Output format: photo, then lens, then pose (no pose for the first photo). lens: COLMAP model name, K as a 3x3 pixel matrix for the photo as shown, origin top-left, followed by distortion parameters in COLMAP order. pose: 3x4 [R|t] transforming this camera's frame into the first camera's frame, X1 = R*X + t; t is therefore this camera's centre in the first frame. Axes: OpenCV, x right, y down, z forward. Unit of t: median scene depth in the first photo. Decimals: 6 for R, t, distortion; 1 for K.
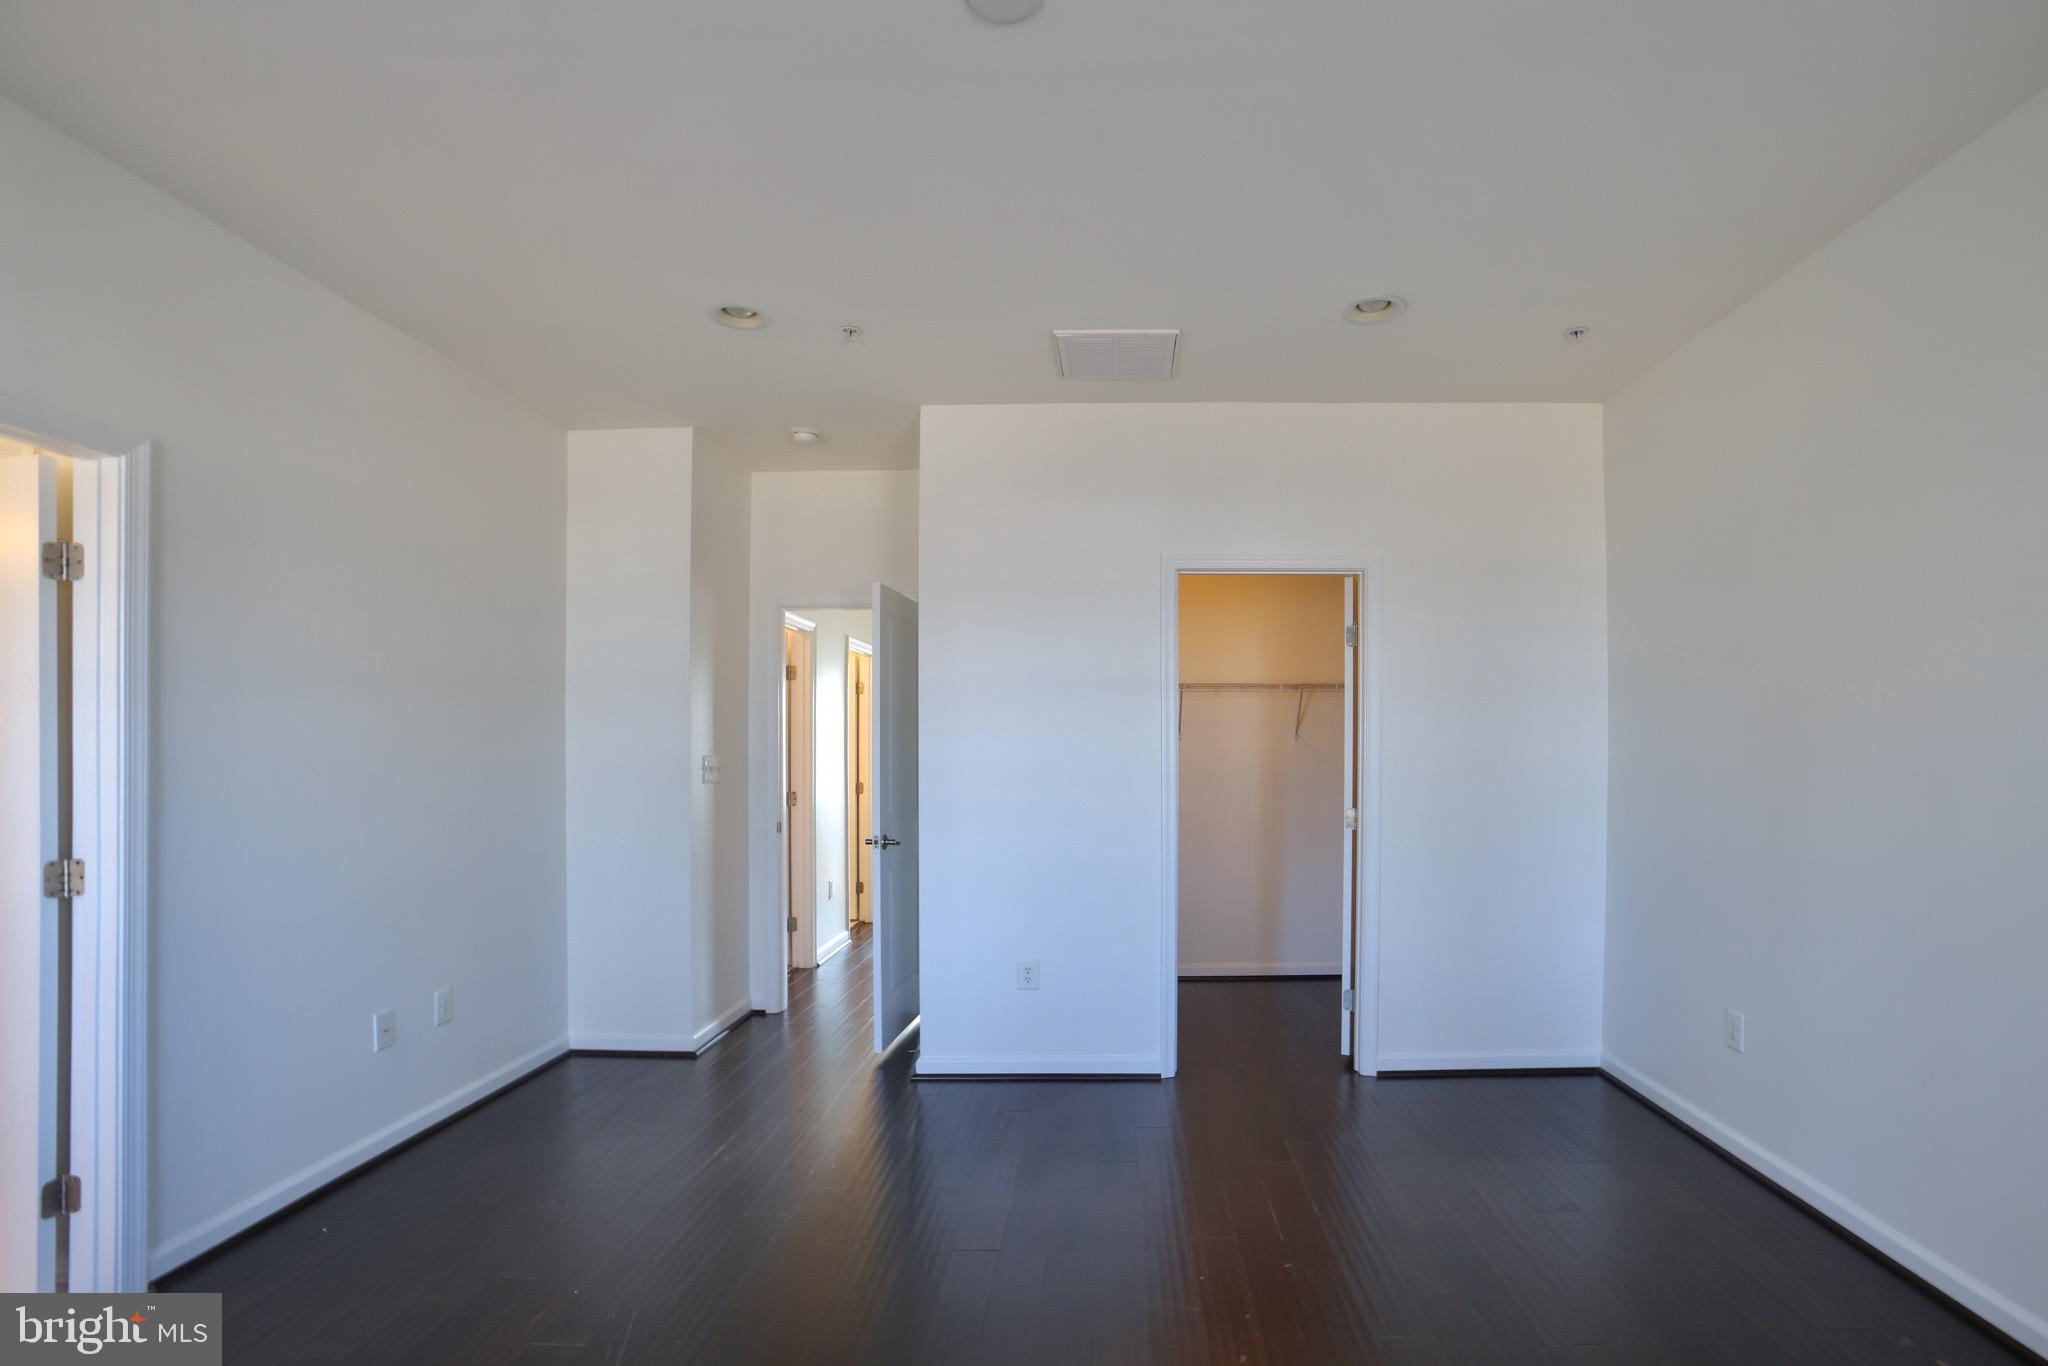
lens RADIAL K [[995.0, 0, 1106.6], [0, 995.0, 765.7], [0, 0, 1]] dist [-0.083312, 0.033298]
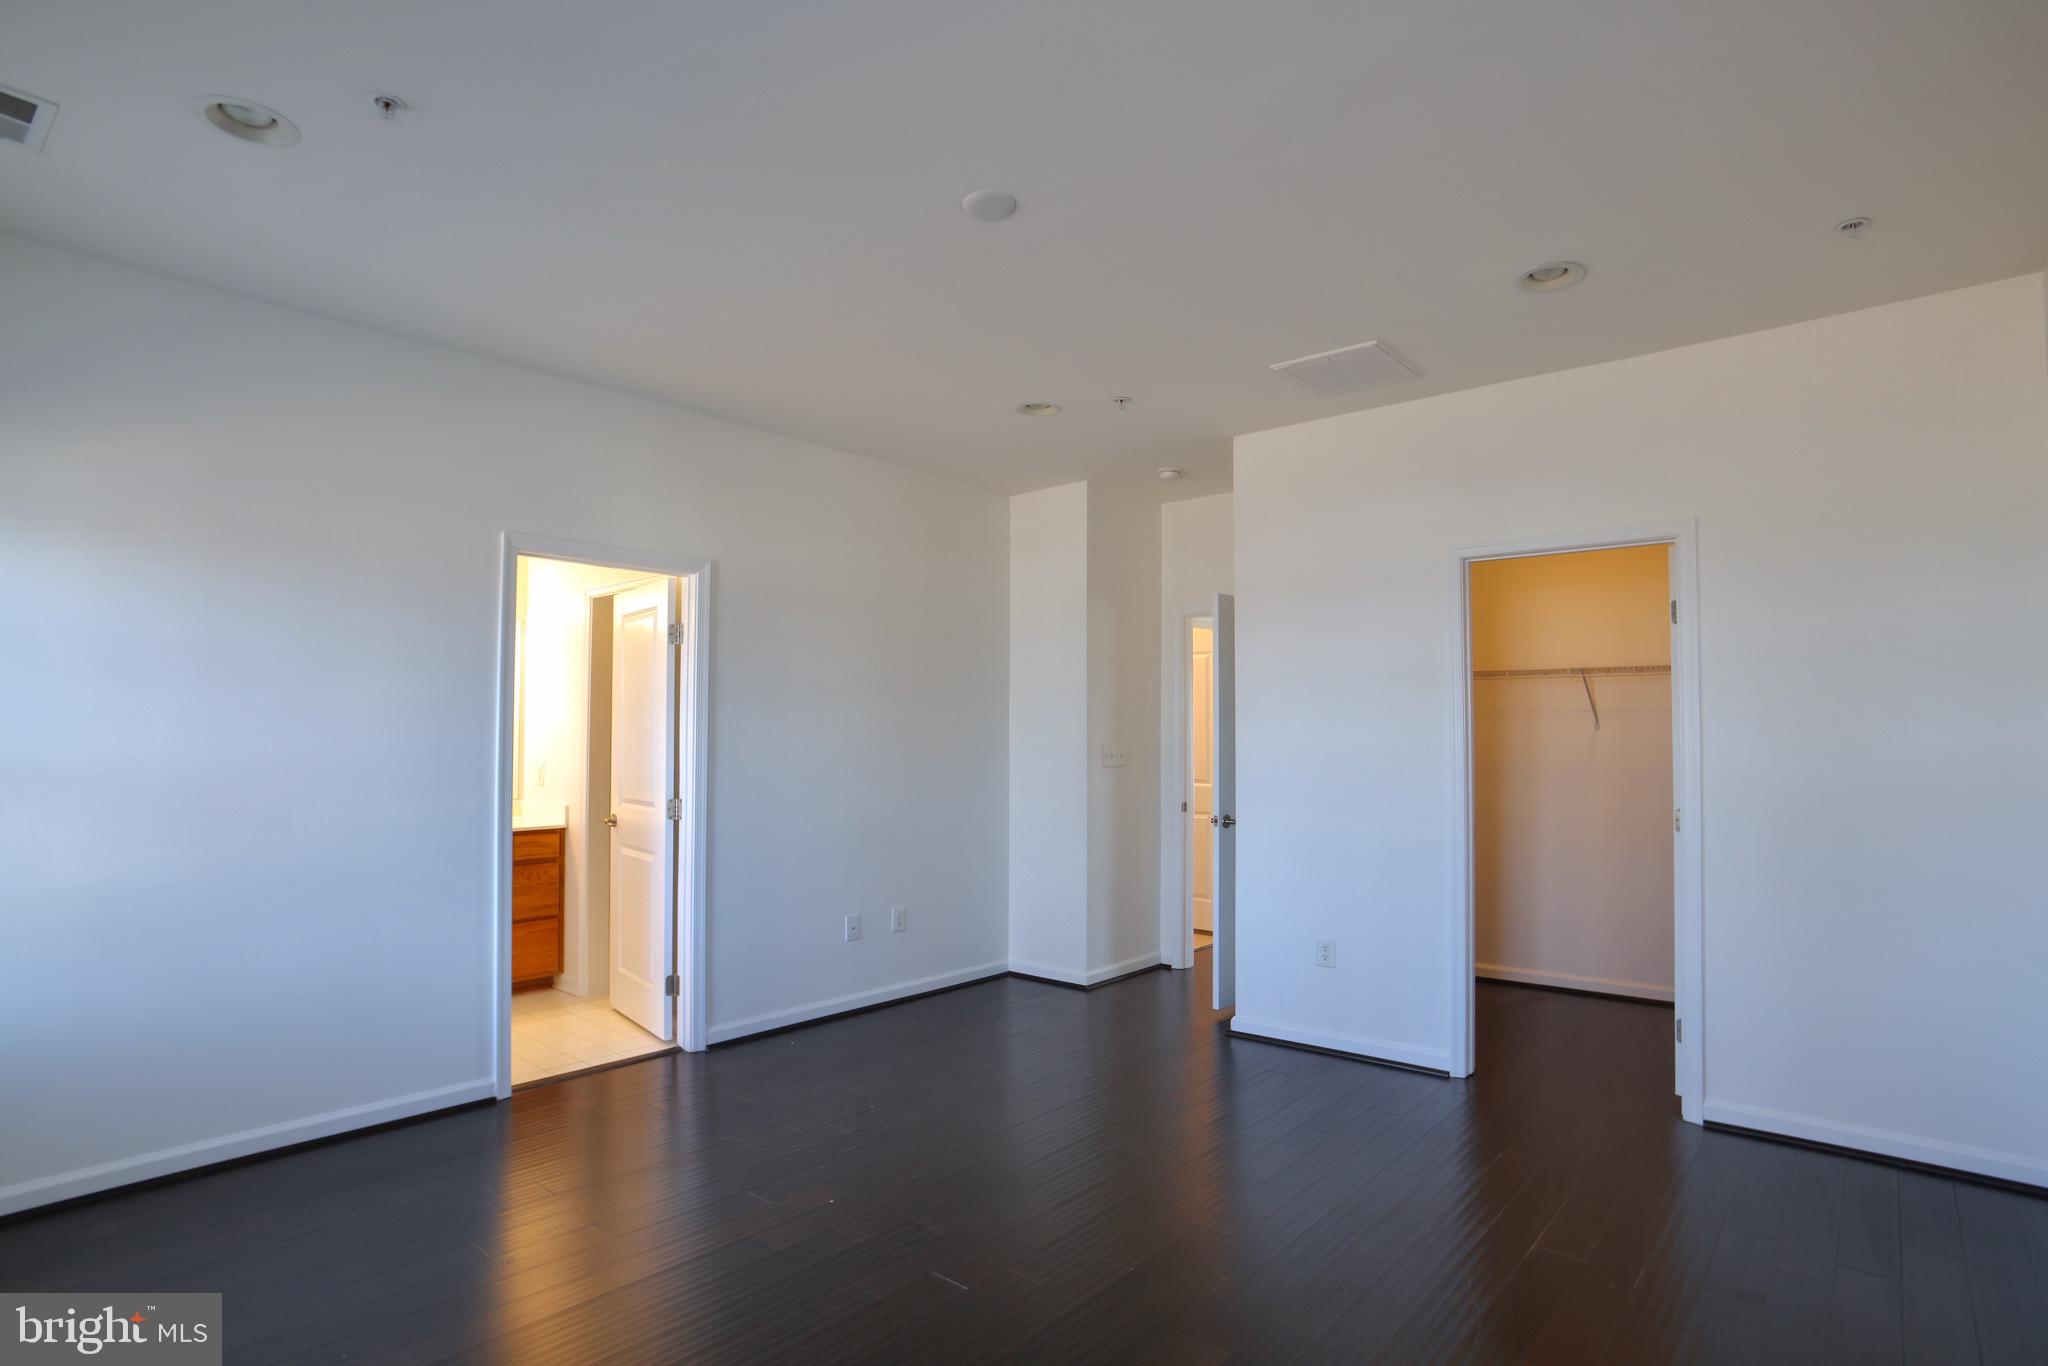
lens RADIAL K [[1013.5, 0, 1048.1], [0, 1013.5, 714.8], [0, 0, 1]] dist [-0.082525, 0.047361]
pose [[0.776300, -0.012843, -0.630233, 0.372073], [-0.013517, 0.999223, -0.037012, 0.000854], [0.630219, 0.037252, 0.775524, -0.025529]]
